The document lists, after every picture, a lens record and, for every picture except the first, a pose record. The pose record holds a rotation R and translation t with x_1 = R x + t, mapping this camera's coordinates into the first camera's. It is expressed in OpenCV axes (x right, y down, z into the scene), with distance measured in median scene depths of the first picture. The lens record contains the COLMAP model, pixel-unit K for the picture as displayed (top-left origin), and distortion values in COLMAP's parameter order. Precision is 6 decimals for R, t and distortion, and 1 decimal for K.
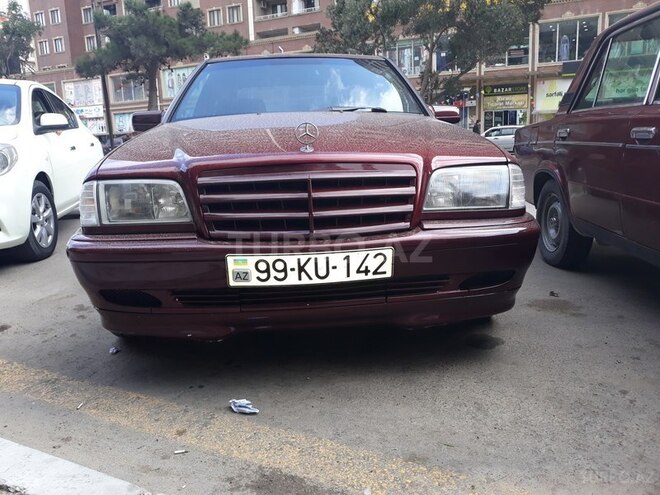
lens RADIAL K [[524.3, 0, 330.0], [0, 524.3, 247.5], [0, 0, 1]] dist [-0.007353, -0.004053]
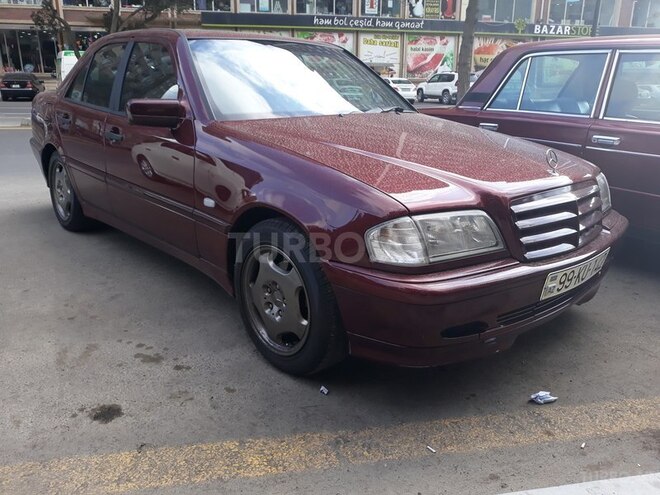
lens RADIAL K [[530.2, 0, 330.0], [0, 530.2, 247.5], [0, 0, 1]] dist [-0.014318, 0.000719]
pose [[0.802186, -0.135031, 0.581604, -1.202064], [0.080405, 0.989649, 0.118867, -0.212301], [-0.591635, -0.048589, 0.804741, 0.344366]]
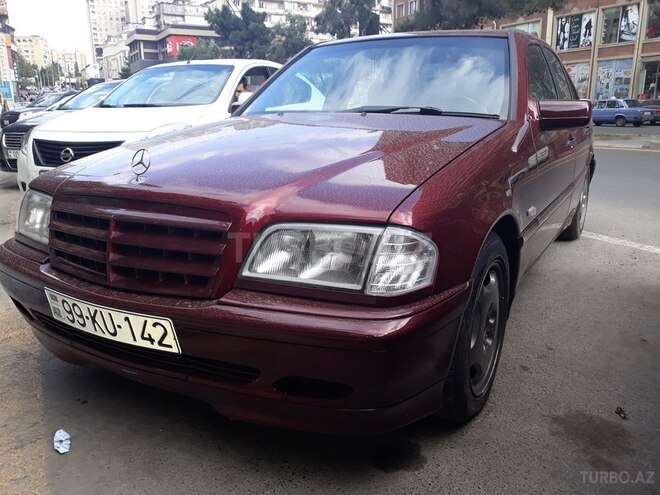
lens RADIAL K [[530.2, 0, 330.0], [0, 530.2, 247.5], [0, 0, 1]] dist [-0.014318, 0.000719]
pose [[0.840403, 0.161776, -0.517253, 0.699798], [-0.126754, 0.986611, 0.102629, -0.214455], [0.526930, -0.020686, 0.849657, 0.436277]]
